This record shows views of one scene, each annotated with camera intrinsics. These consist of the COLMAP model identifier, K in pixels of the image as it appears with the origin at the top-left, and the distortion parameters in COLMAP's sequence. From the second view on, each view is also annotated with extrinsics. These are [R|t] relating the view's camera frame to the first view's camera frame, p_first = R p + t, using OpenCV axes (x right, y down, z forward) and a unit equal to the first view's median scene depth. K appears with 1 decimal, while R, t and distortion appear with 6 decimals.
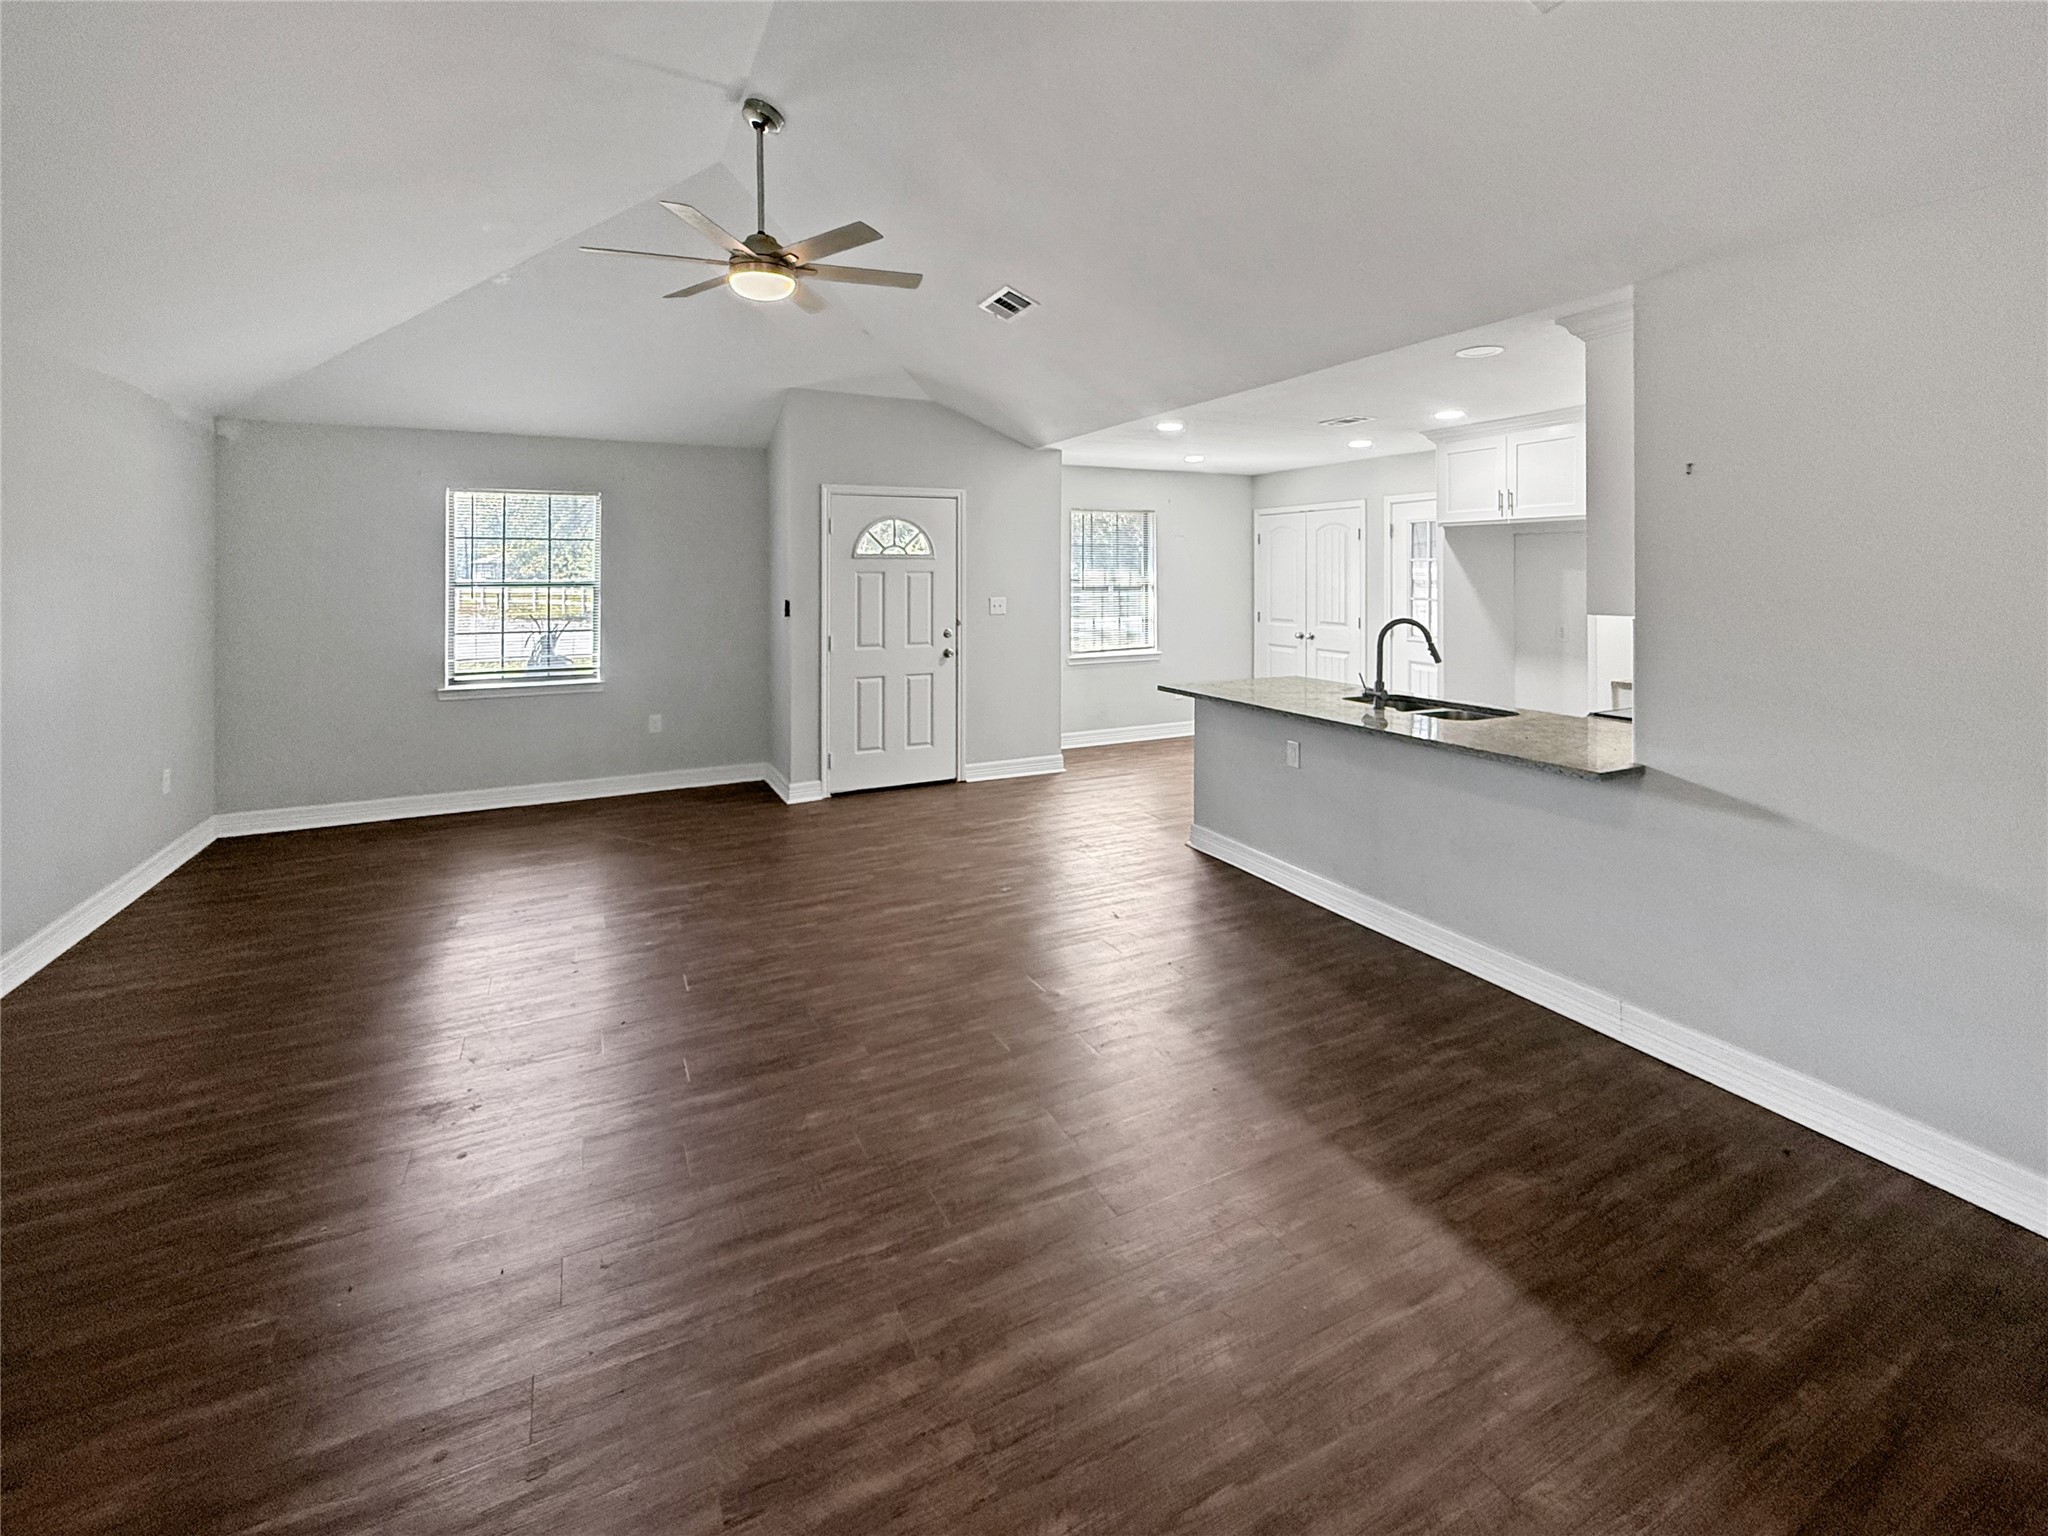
lens RADIAL K [[900.7, 0, 1030.8], [0, 900.7, 653.1], [0, 0, 1]] dist [0.002386, -0.000770]
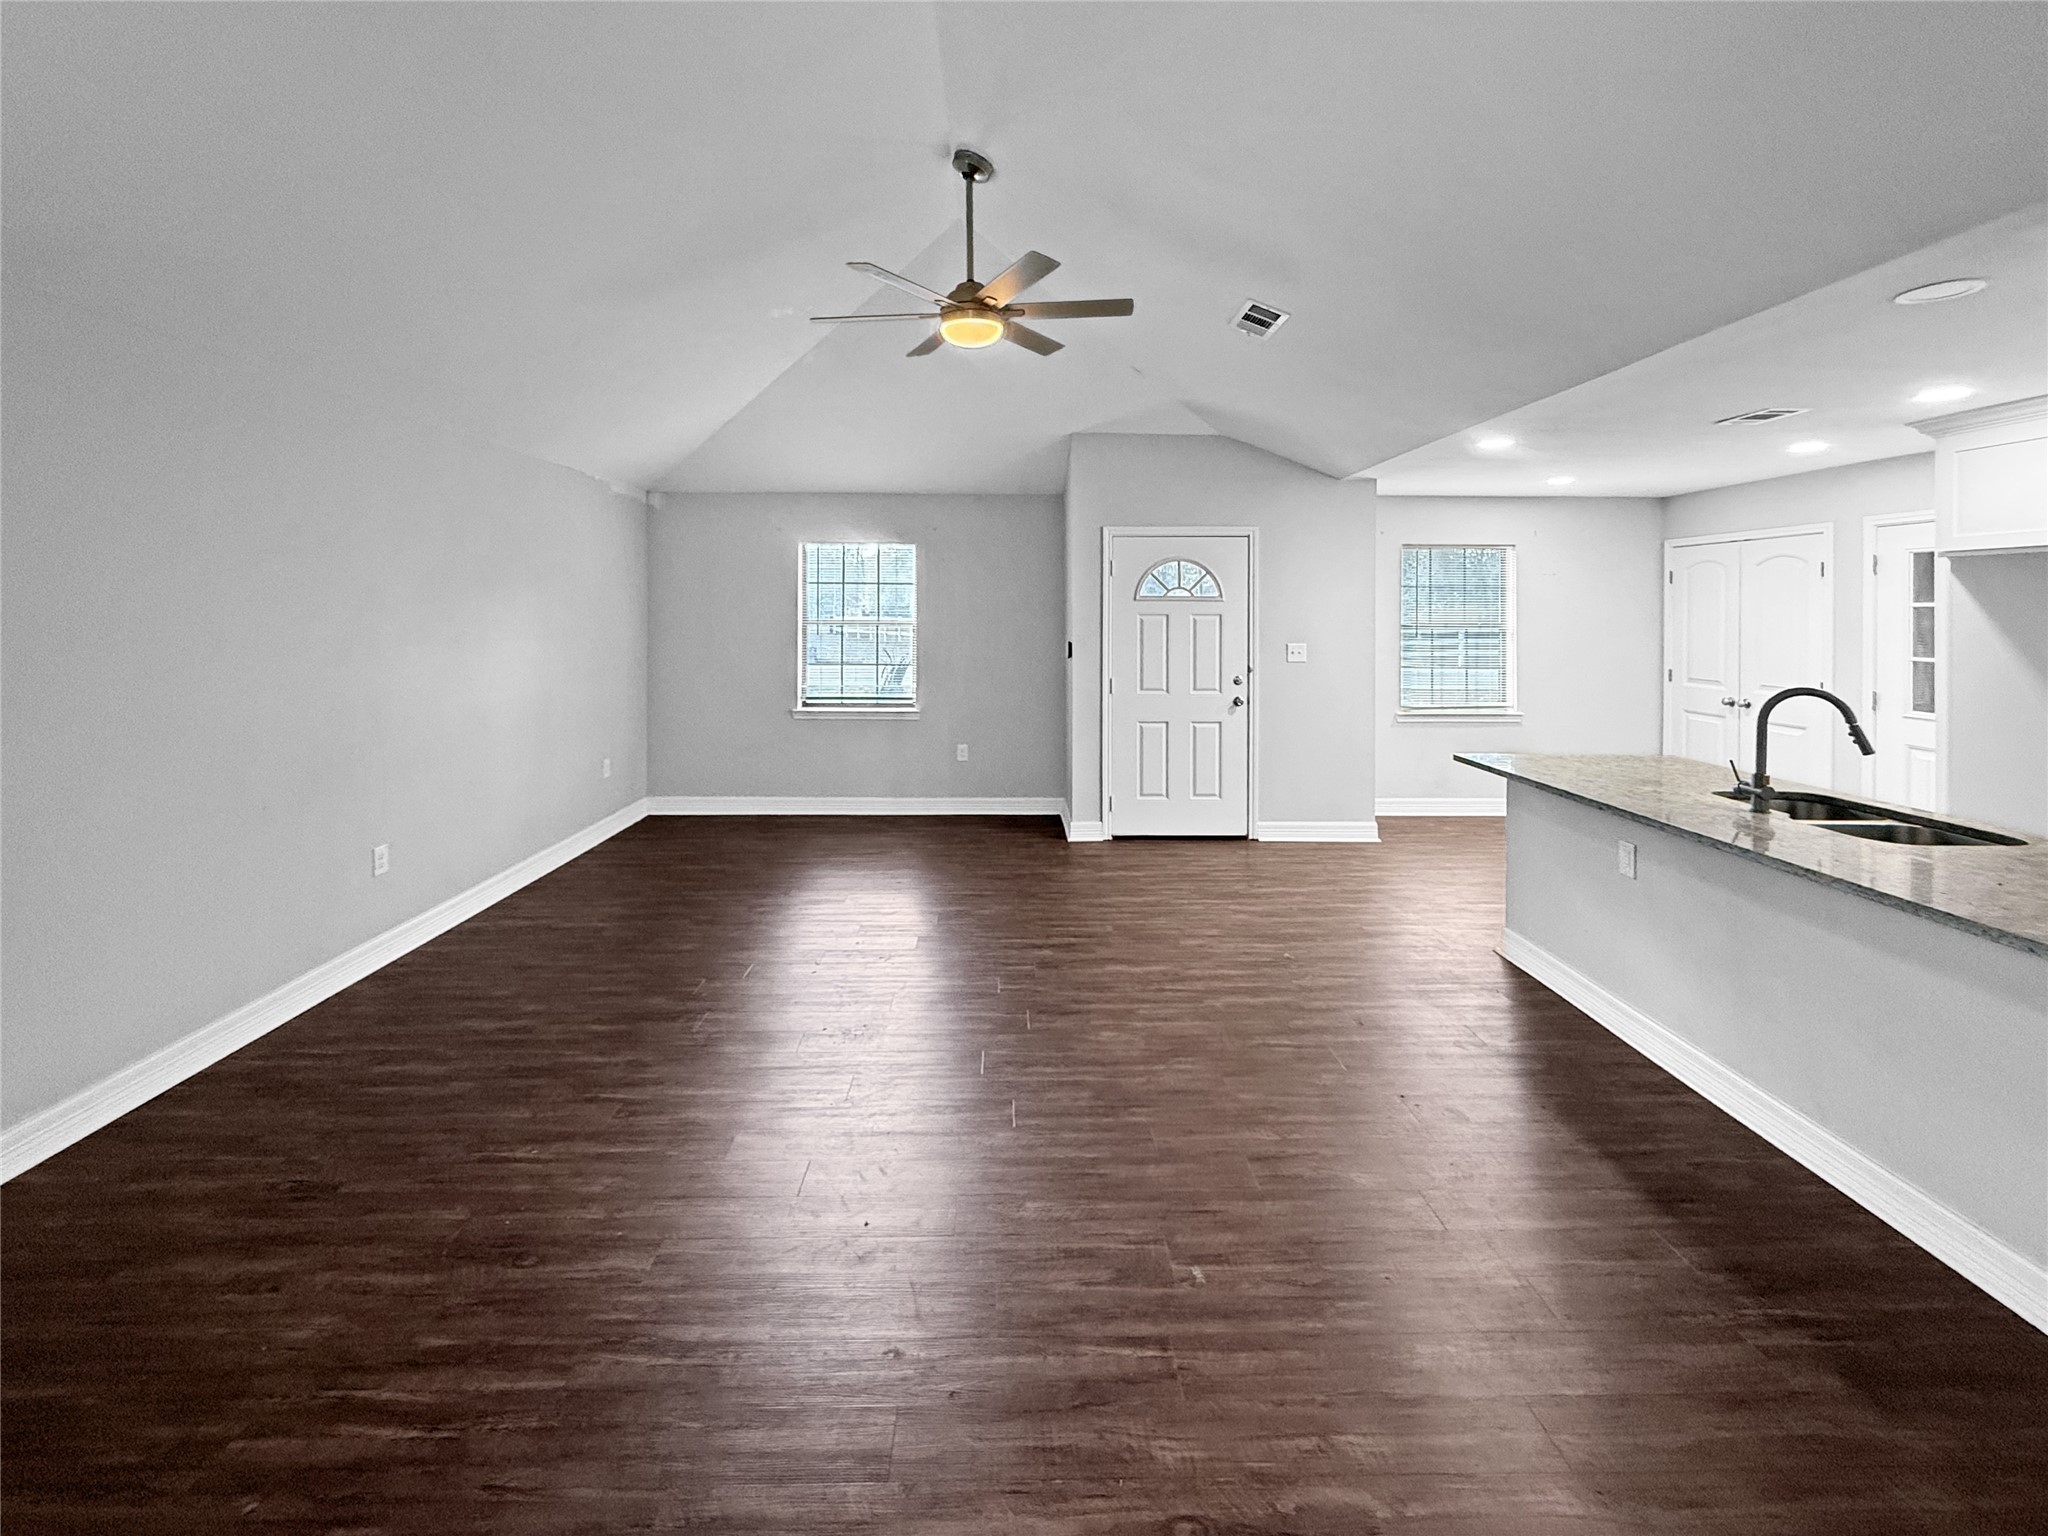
lens RADIAL K [[882.9, 0, 1007.5], [0, 882.9, 681.4], [0, 0, 1]] dist [0.000122, 0.000414]
pose [[0.899083, 0.041792, -0.435779, 0.109730], [-0.047681, 0.998859, -0.002582, -0.008313], [0.435174, 0.023100, 0.900050, 0.076157]]
